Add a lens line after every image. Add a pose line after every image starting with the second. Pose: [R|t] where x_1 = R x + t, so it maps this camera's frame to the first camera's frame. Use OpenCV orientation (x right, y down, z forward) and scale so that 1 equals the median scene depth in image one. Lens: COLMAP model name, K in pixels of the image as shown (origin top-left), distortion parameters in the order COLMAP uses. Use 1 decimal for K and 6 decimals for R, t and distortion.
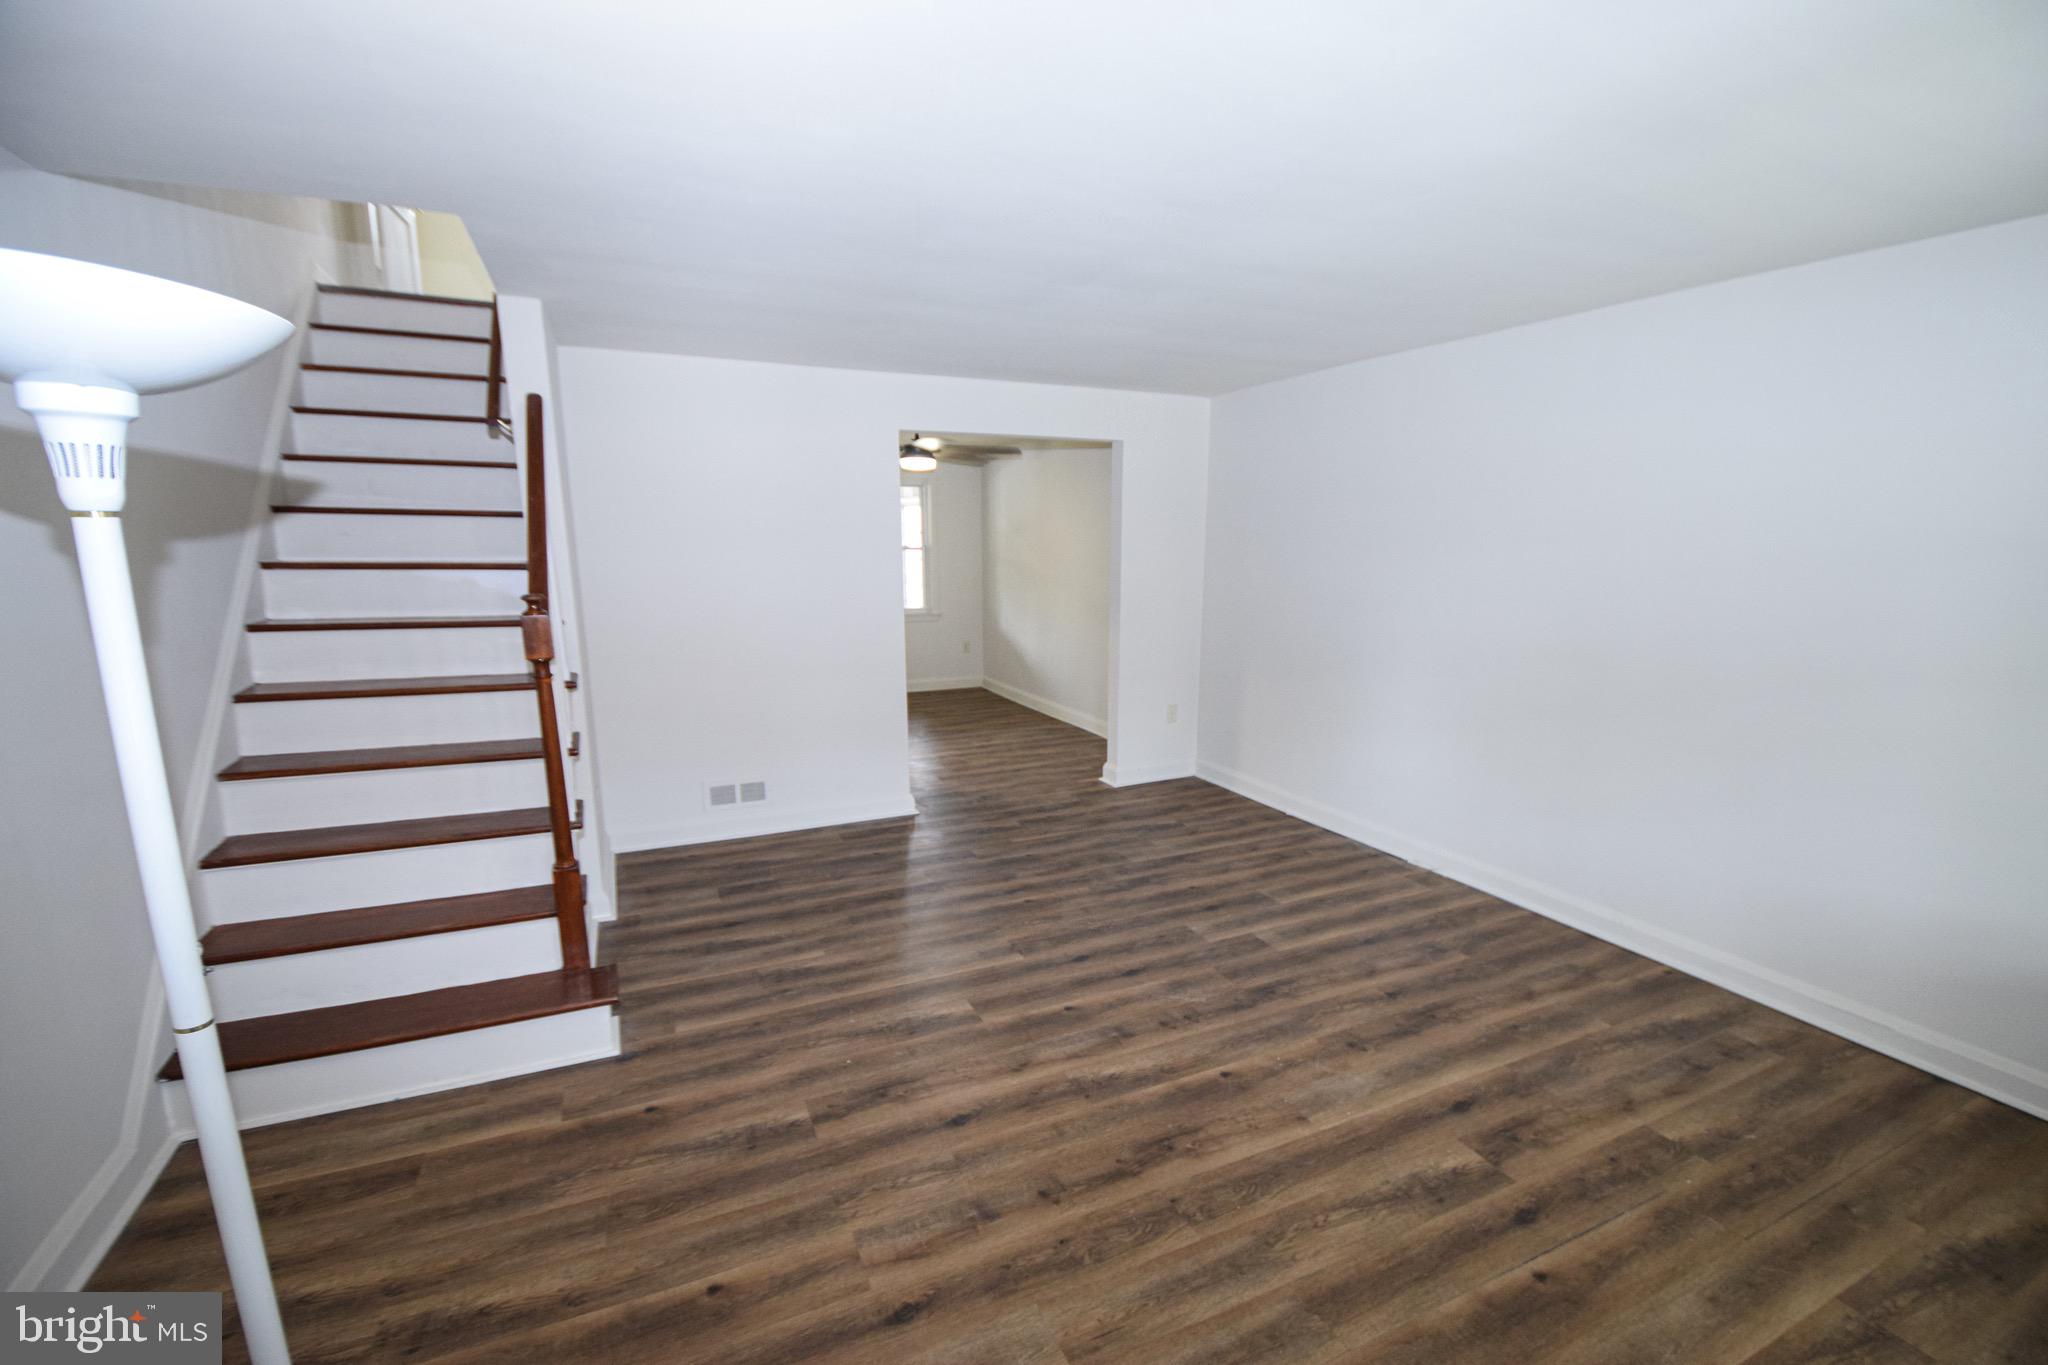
lens RADIAL K [[901.5, 0, 1053.3], [0, 901.5, 718.0], [0, 0, 1]] dist [0.017739, -0.025142]
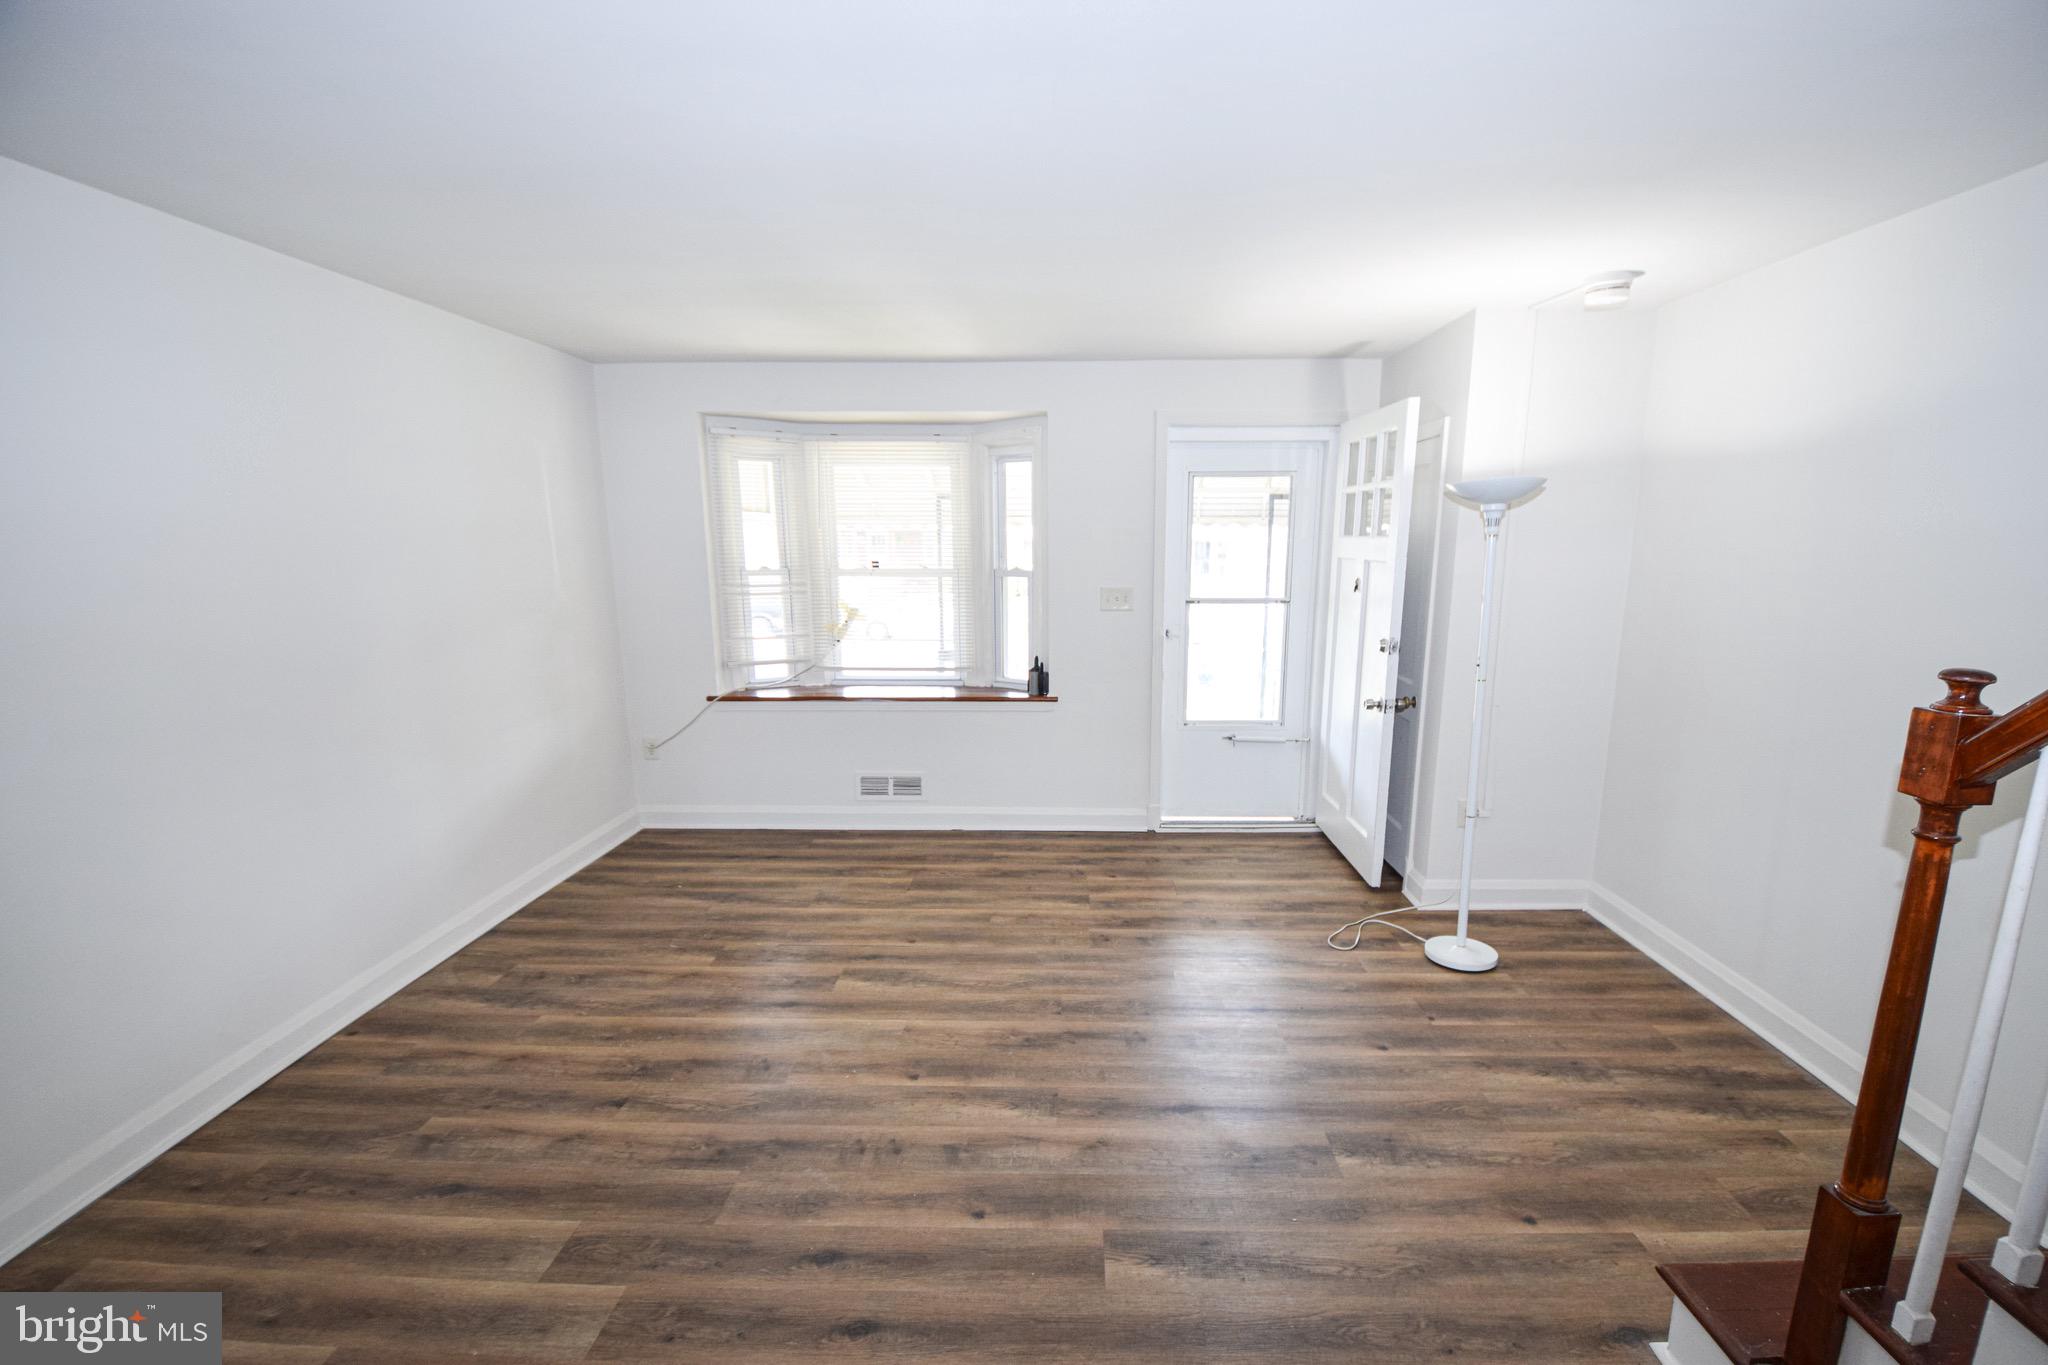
lens RADIAL K [[885.5, 0, 1059.4], [0, 885.5, 727.7], [0, 0, 1]] dist [-0.001441, -0.000288]
pose [[-0.895398, -0.097995, 0.434349, -0.310812], [0.082641, 0.921958, 0.378369, -0.290700], [-0.437530, 0.374686, -0.817421, 1.442514]]
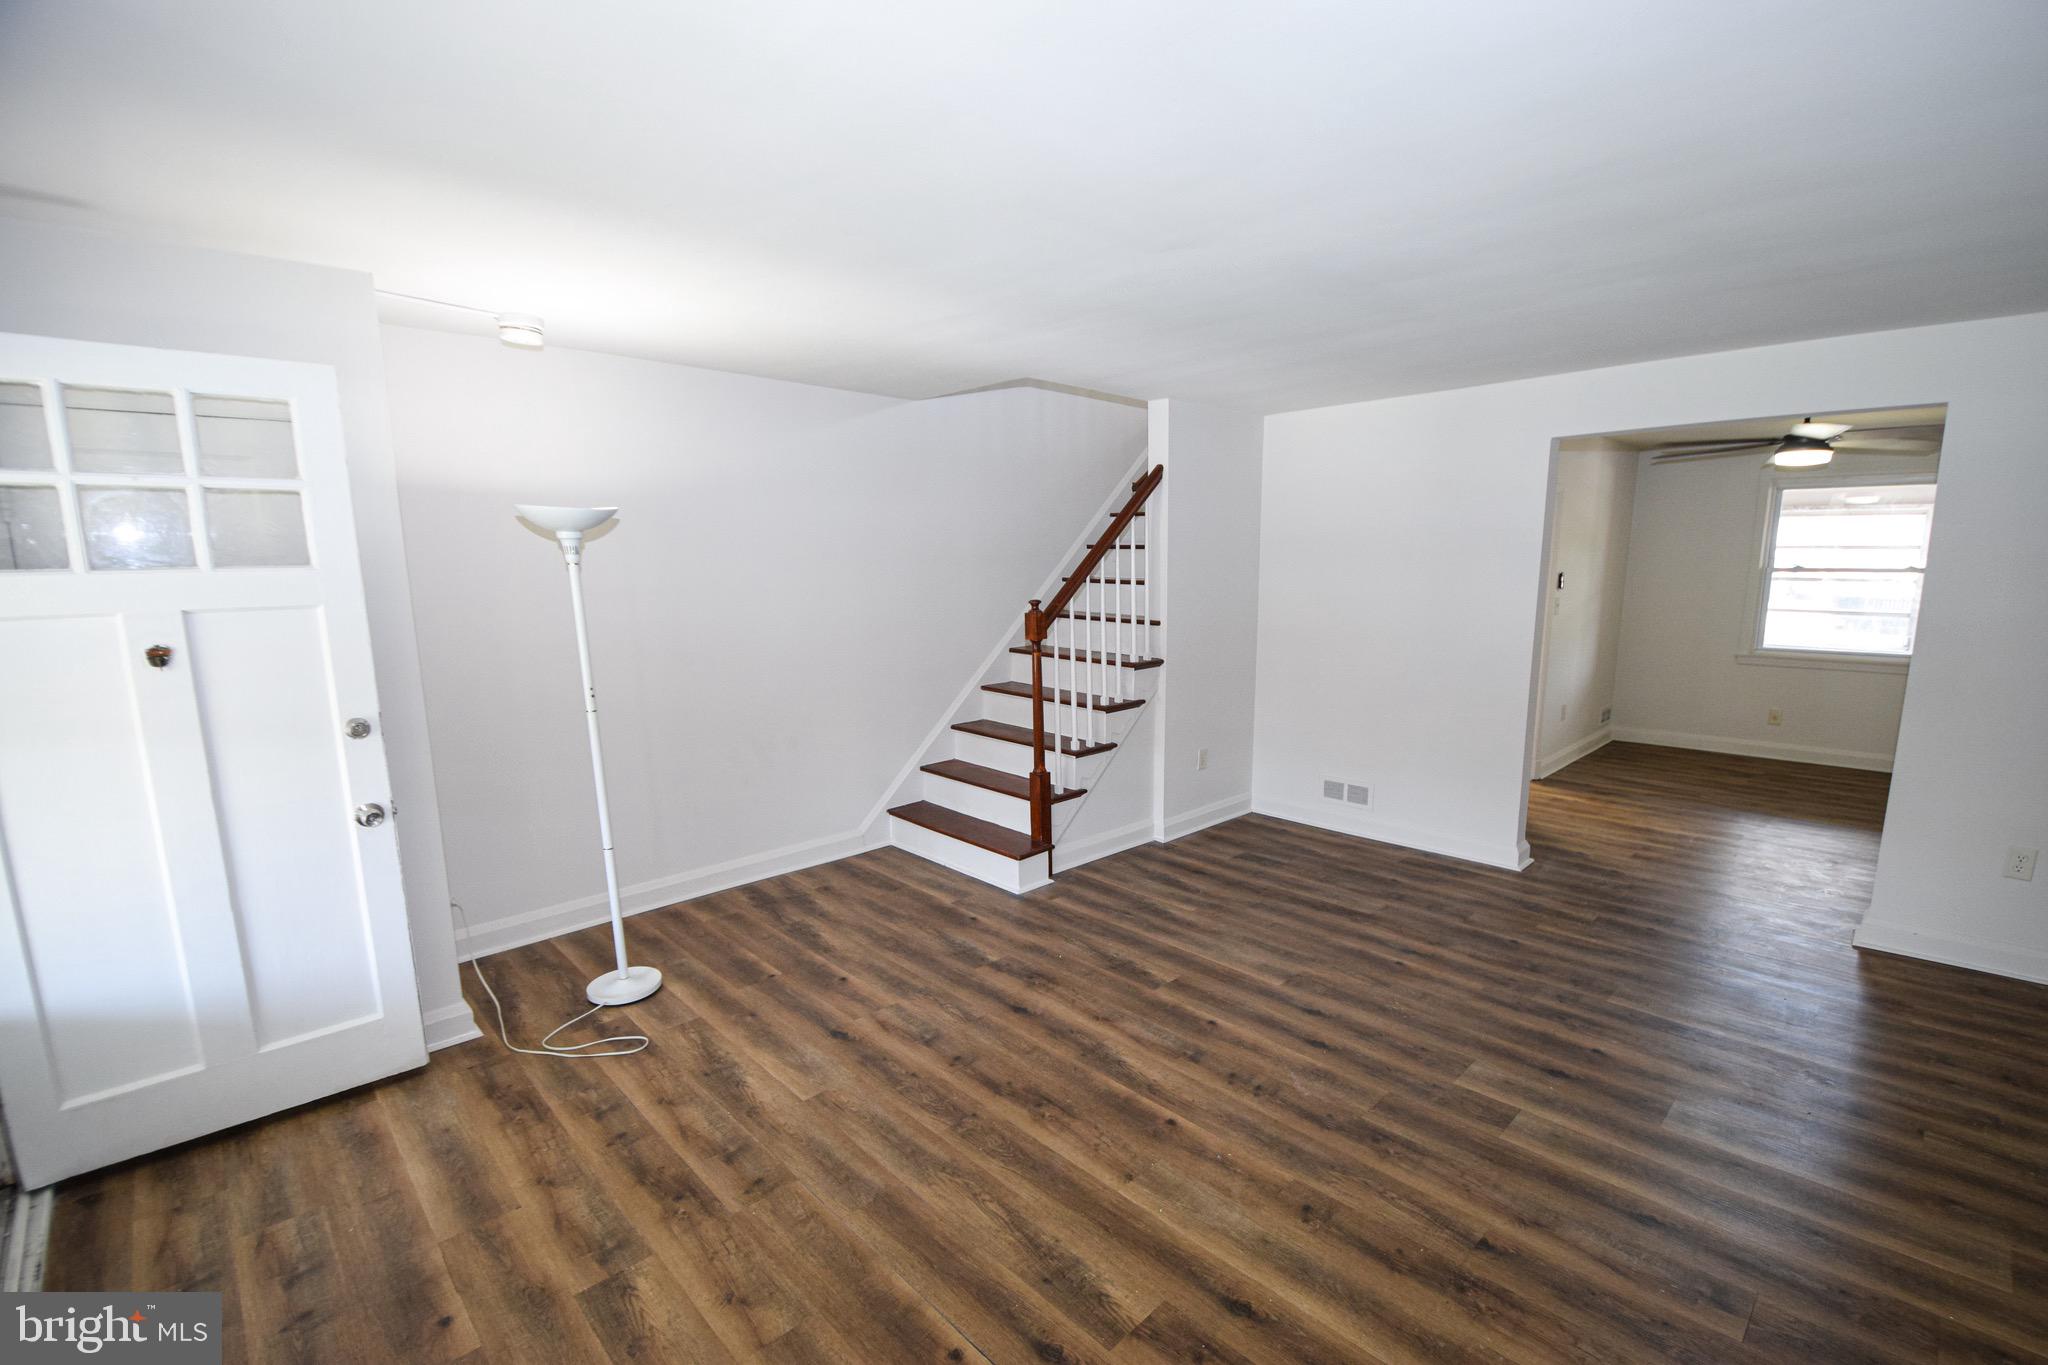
lens RADIAL K [[901.5, 0, 1053.3], [0, 901.5, 718.0], [0, 0, 1]] dist [0.017739, -0.025142]
pose [[0.322448, 0.157979, -0.933311, 0.887701], [-0.175784, 0.978818, 0.104951, -0.093777], [0.930122, 0.130220, 0.343389, 0.454463]]
